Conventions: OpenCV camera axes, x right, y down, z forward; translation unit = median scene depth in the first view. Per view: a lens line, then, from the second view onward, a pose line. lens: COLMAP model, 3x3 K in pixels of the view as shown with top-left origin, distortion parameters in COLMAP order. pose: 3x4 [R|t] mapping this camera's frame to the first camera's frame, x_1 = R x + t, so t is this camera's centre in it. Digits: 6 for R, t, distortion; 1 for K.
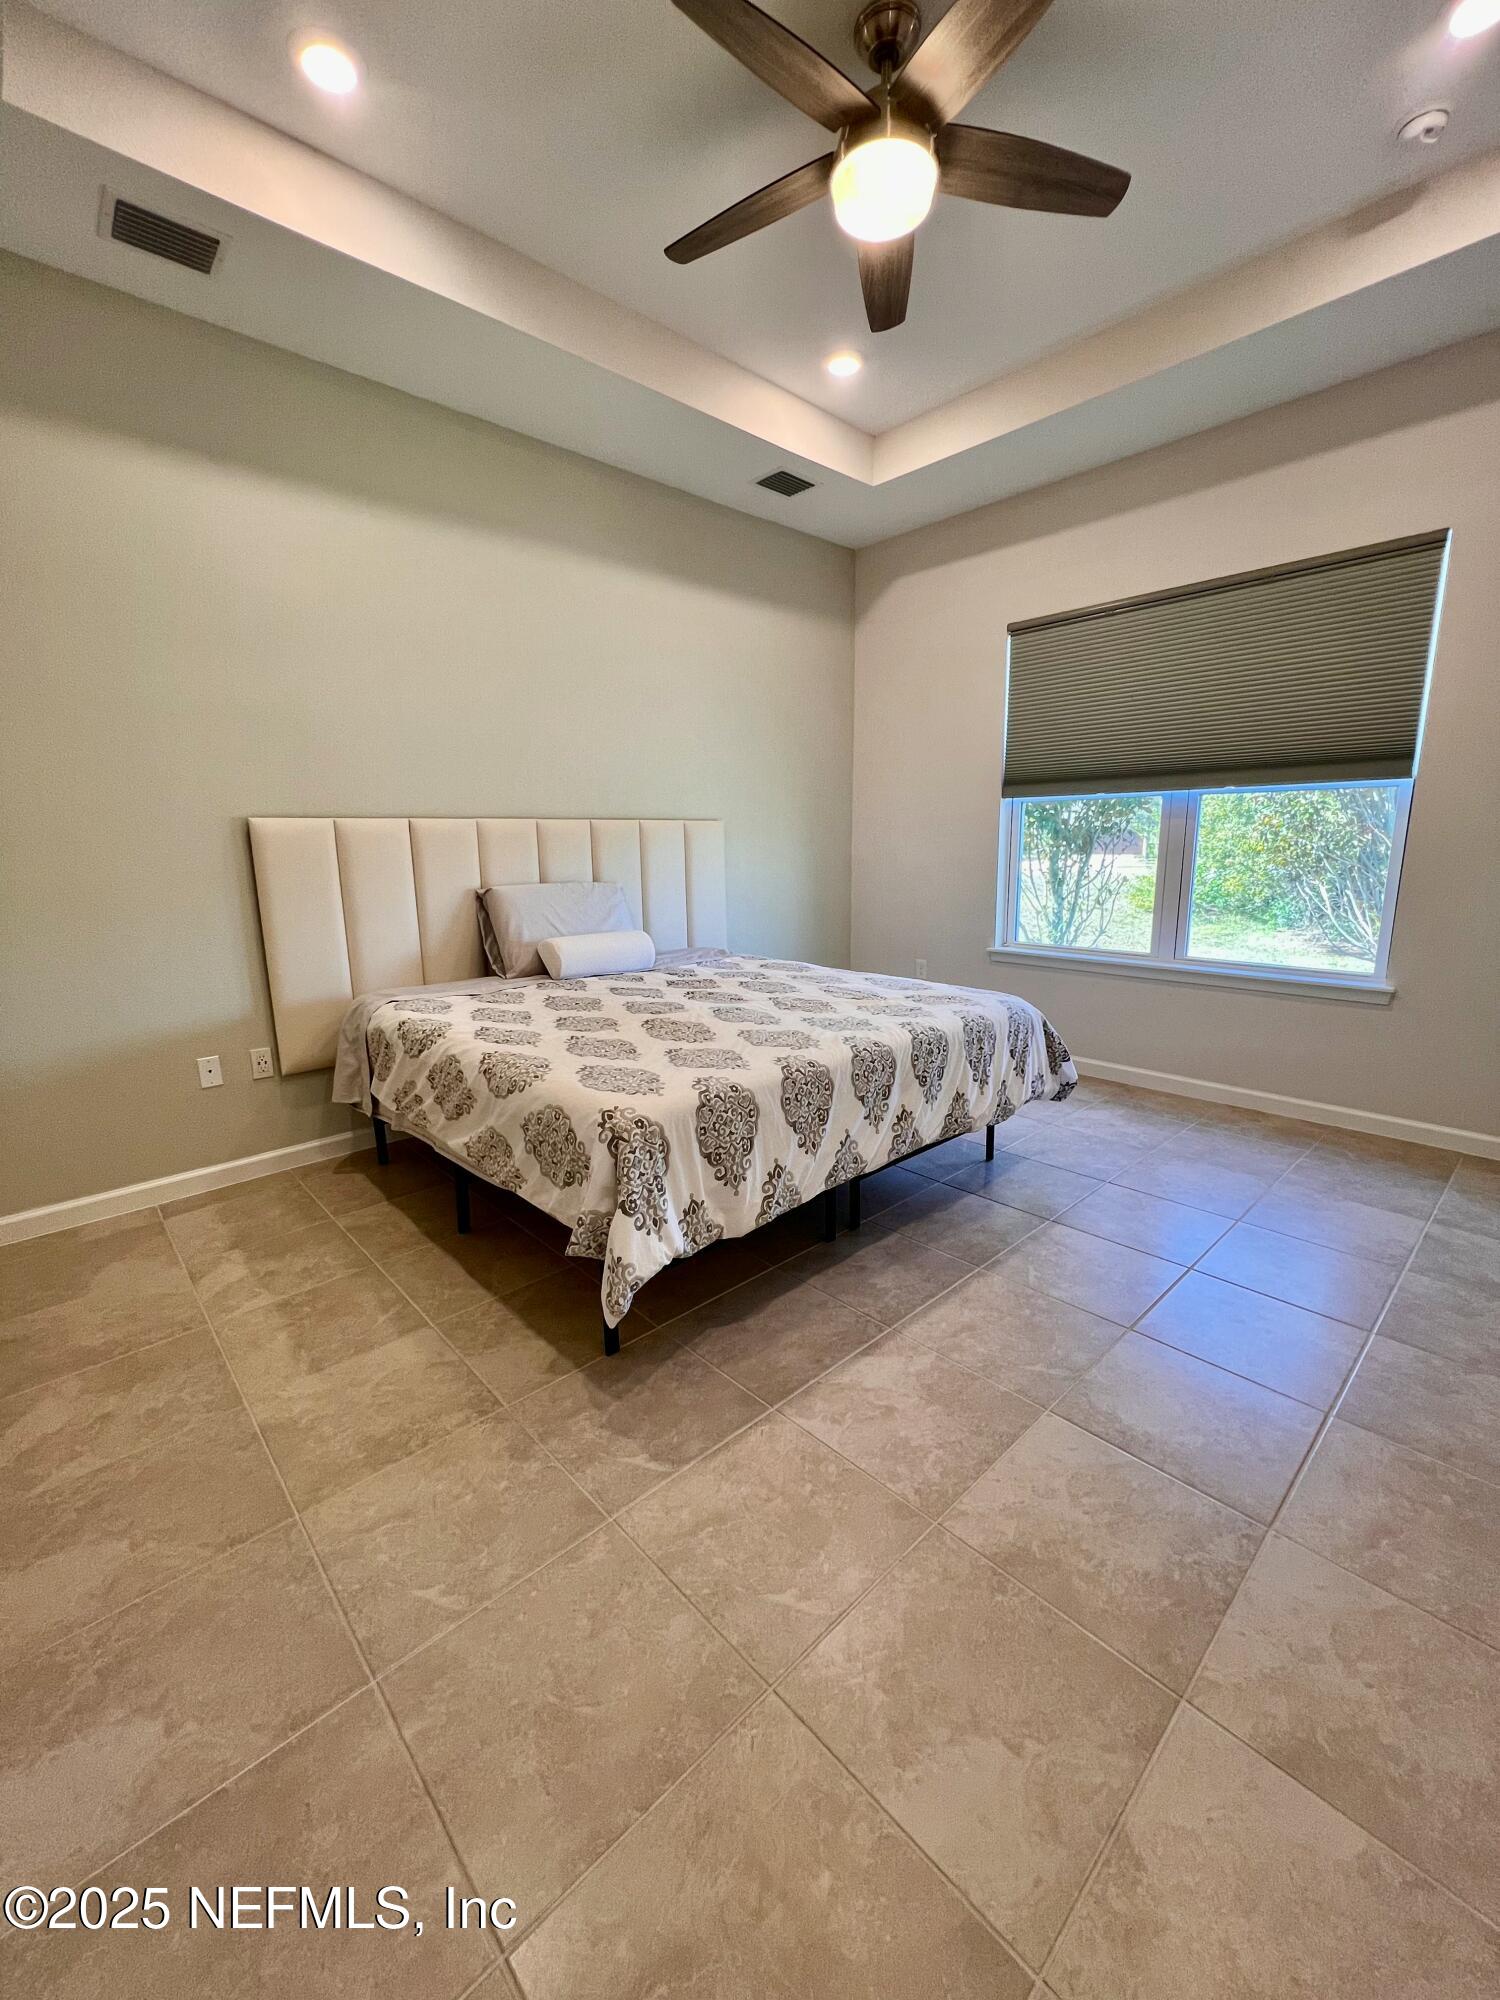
lens RADIAL K [[804.2, 0, 750.0], [0, 804.2, 1000.0], [0, 0, 1]] dist [-0.000455, 0.000496]
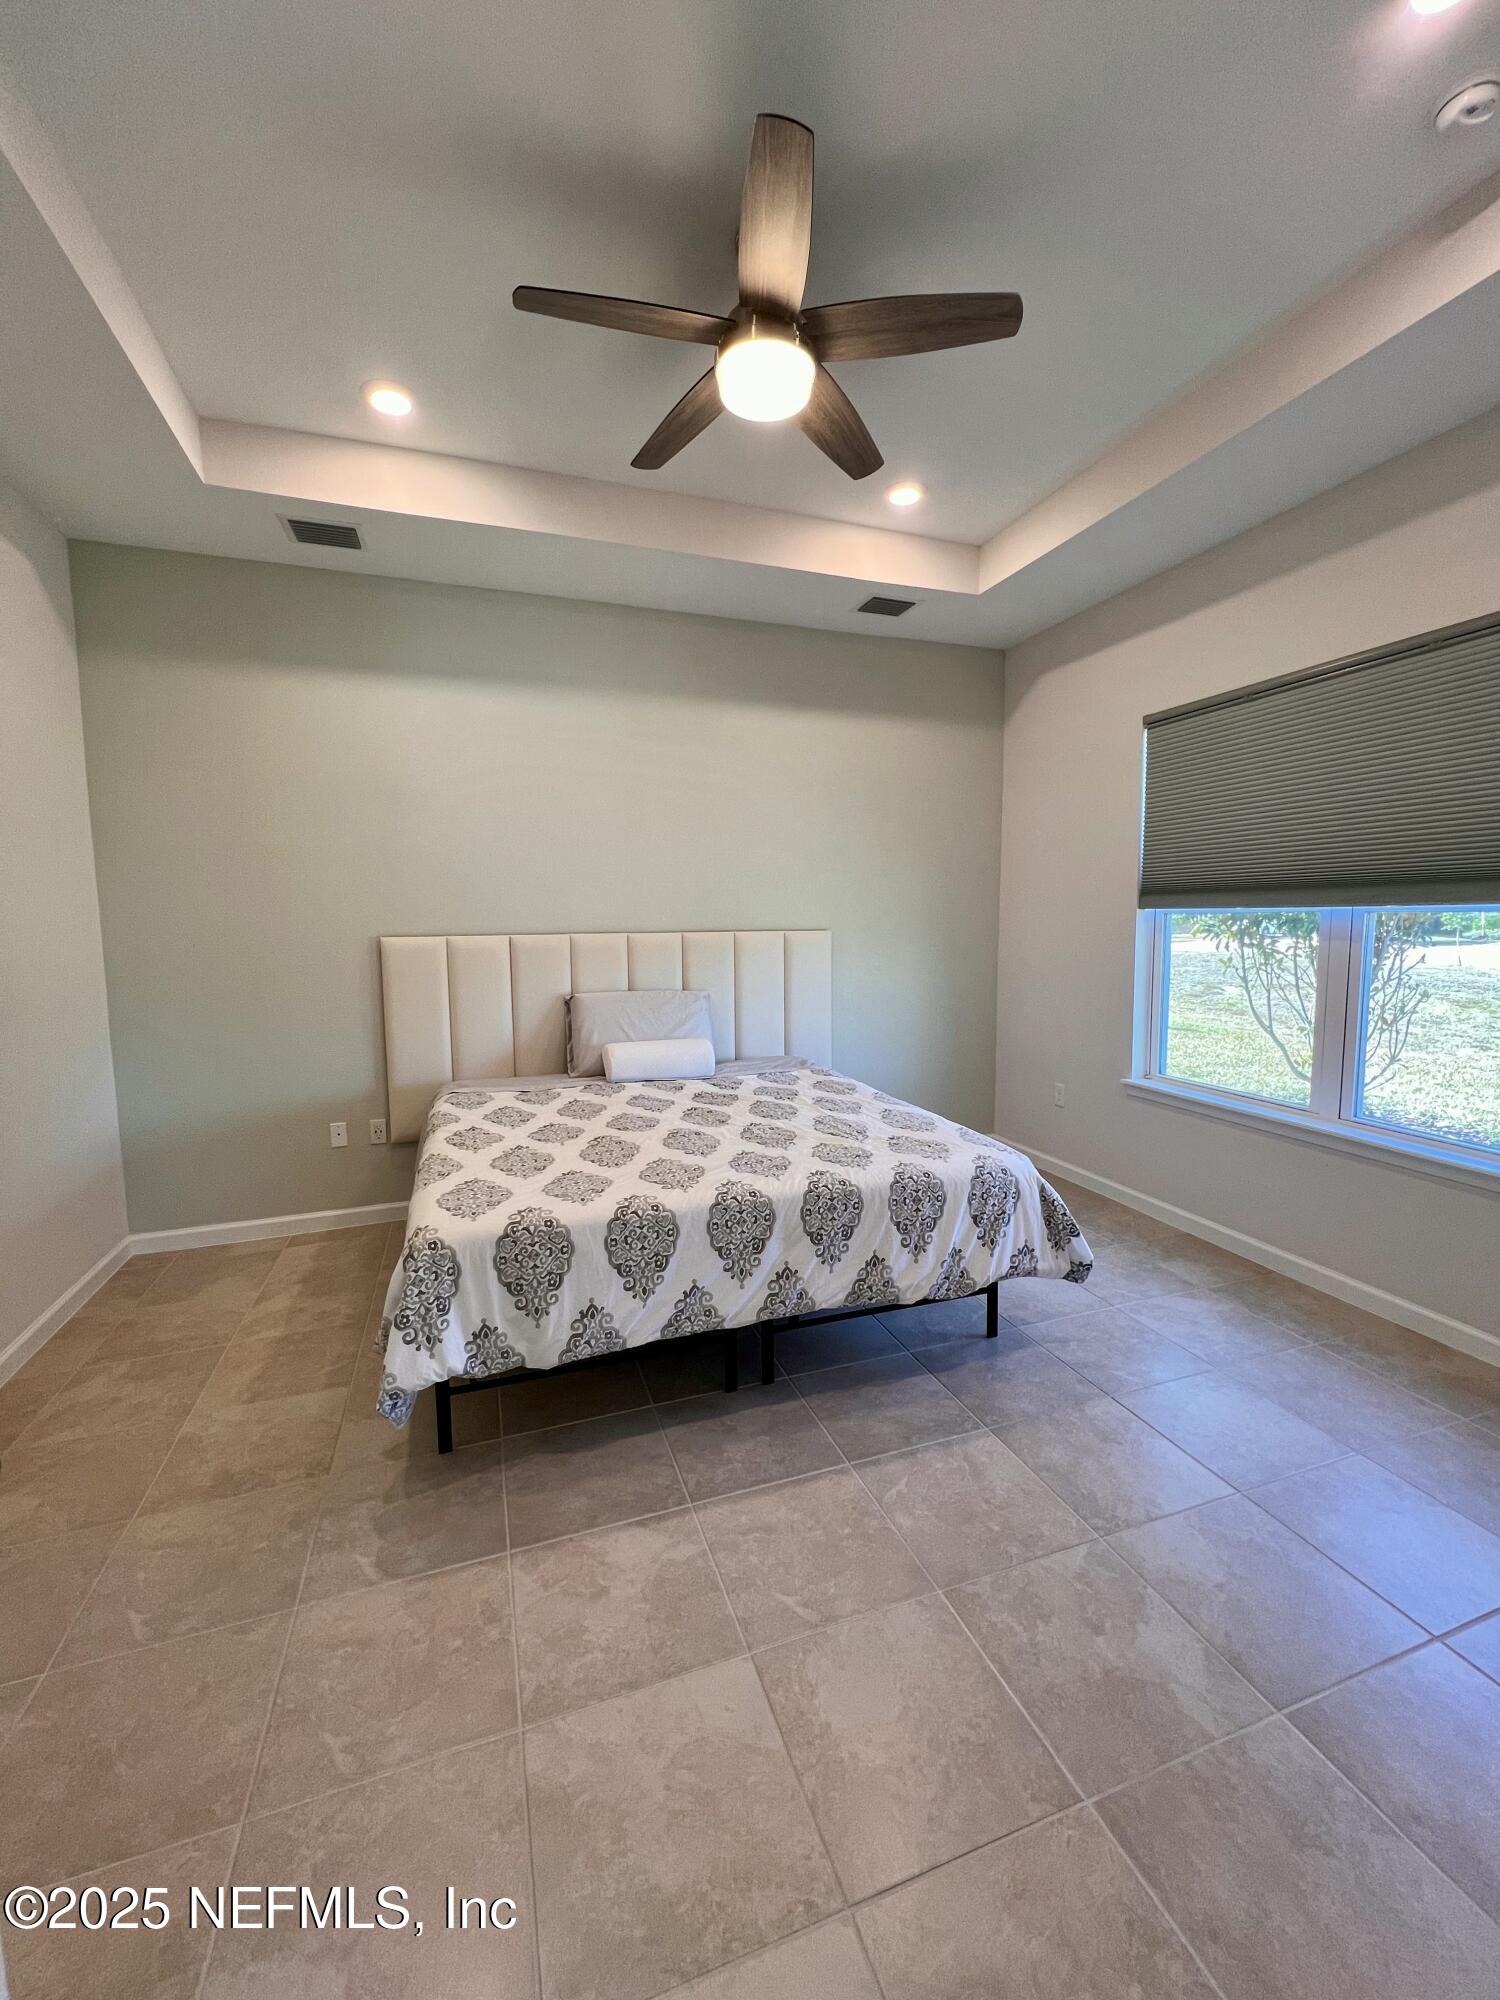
lens RADIAL K [[804.2, 0, 750.0], [0, 804.2, 1000.0], [0, 0, 1]] dist [-0.000455, 0.000496]
pose [[0.916142, 0.046774, -0.398115, 0.517842], [-0.082013, 0.994031, -0.071940, -0.104263], [0.392374, 0.098558, 0.914510, 0.093045]]
